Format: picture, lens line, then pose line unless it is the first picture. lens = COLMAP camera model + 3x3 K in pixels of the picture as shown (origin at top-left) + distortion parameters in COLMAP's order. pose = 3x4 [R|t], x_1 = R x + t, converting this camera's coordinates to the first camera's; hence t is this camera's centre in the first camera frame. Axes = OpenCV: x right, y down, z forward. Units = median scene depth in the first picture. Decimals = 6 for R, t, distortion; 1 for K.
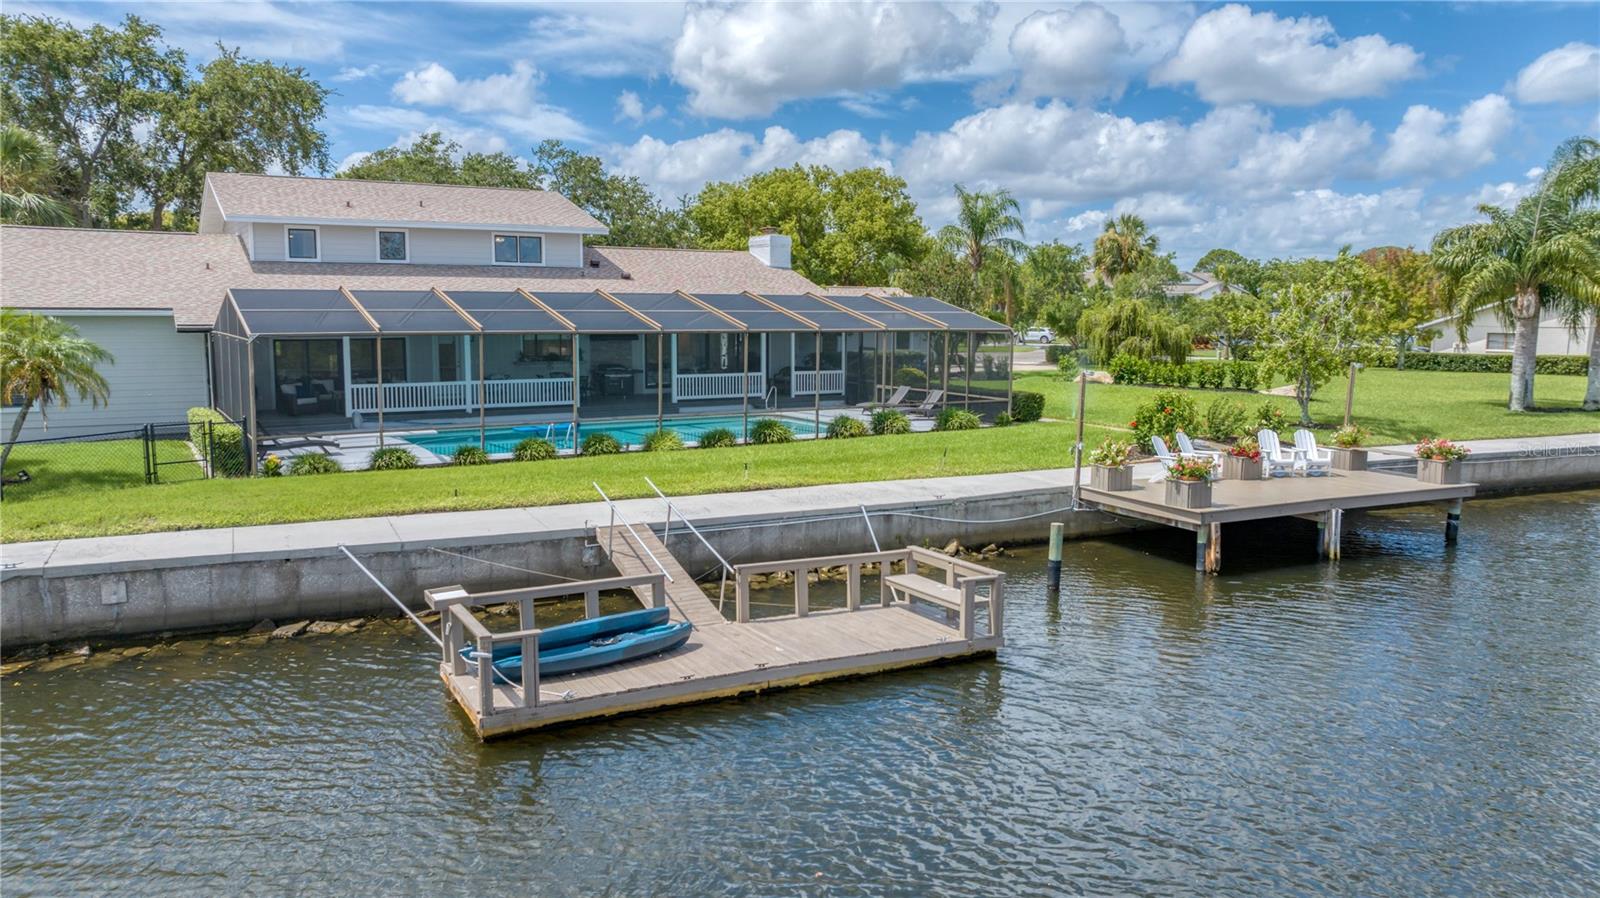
lens RADIAL K [[1124.0, 0, 800.0], [0, 1124.0, 449.0], [0, 0, 1]] dist [-0.015754, 0.003559]
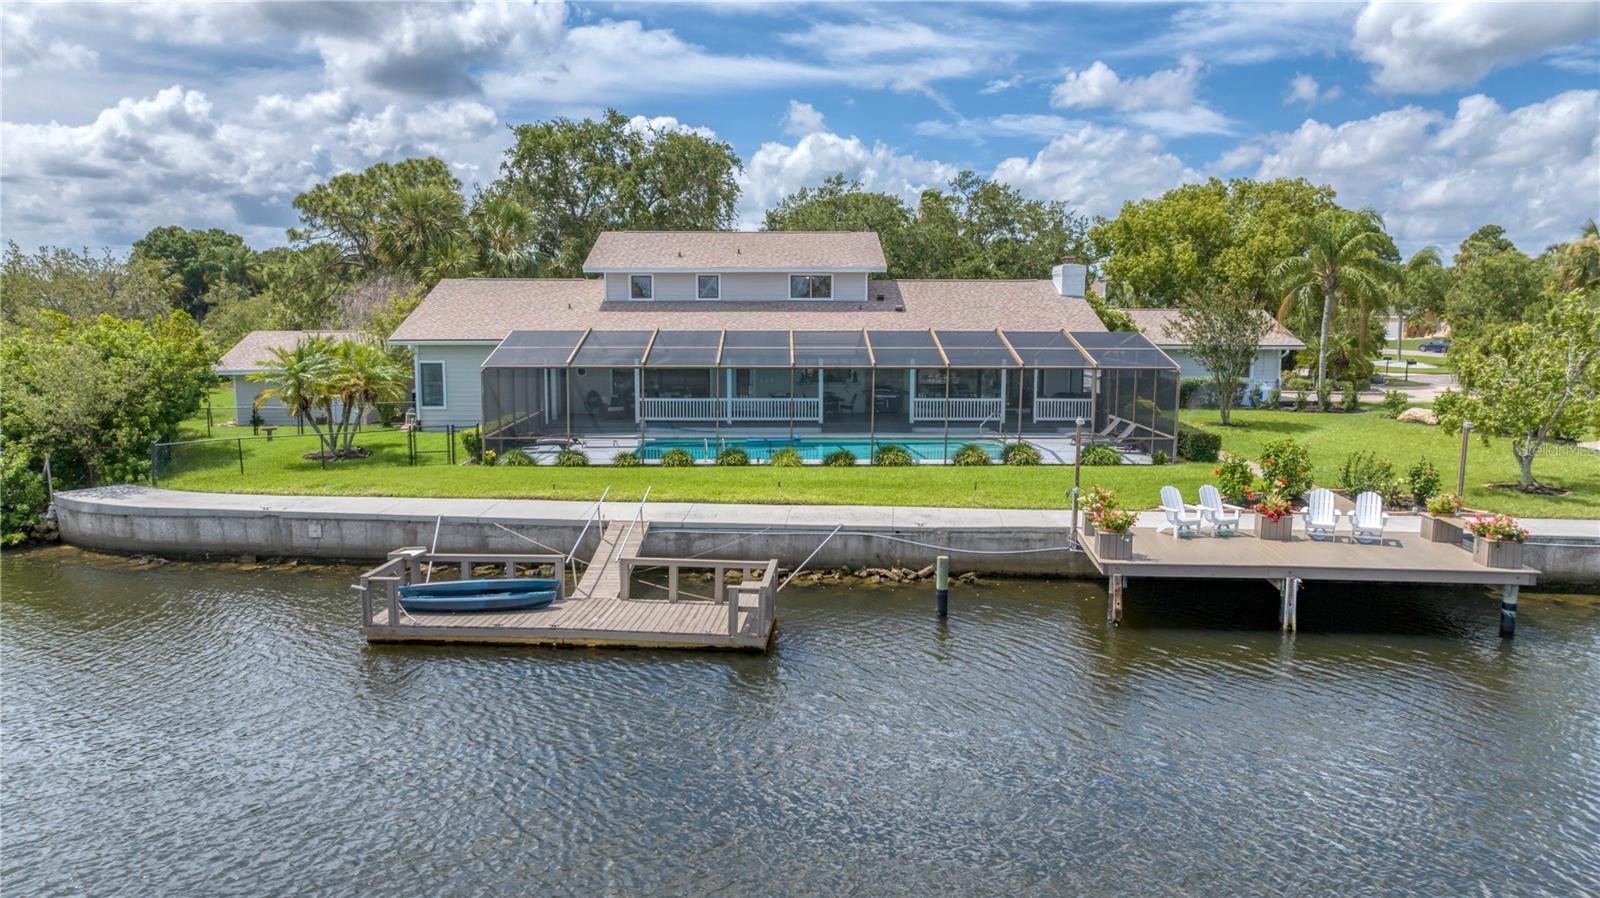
lens RADIAL K [[1124.0, 0, 800.0], [0, 1124.0, 449.0], [0, 0, 1]] dist [-0.015754, 0.003559]
pose [[0.853033, 0.061900, -0.518173, 0.566200], [-0.061140, 0.997957, 0.018563, -0.044054], [0.518263, 0.015846, 0.855074, -0.027260]]
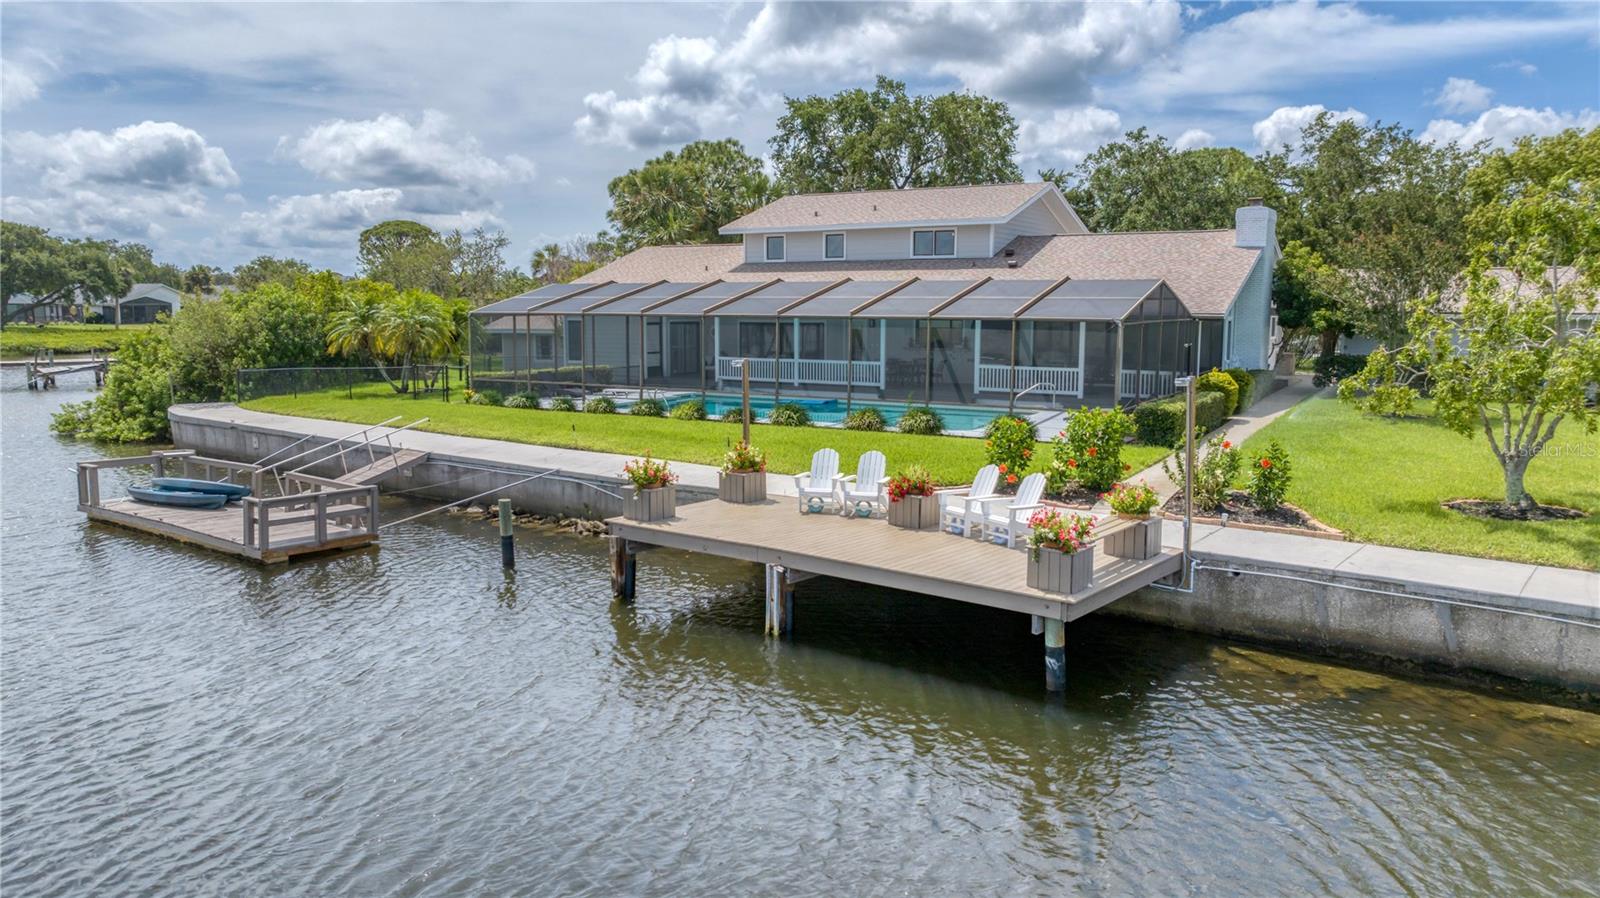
lens RADIAL K [[1124.0, 0, 800.0], [0, 1124.0, 449.0], [0, 0, 1]] dist [-0.015754, 0.003559]
pose [[0.444722, 0.109468, -0.888954, 1.035451], [-0.109654, 0.991691, 0.067262, -0.063561], [0.888931, 0.067565, 0.453031, 0.645234]]
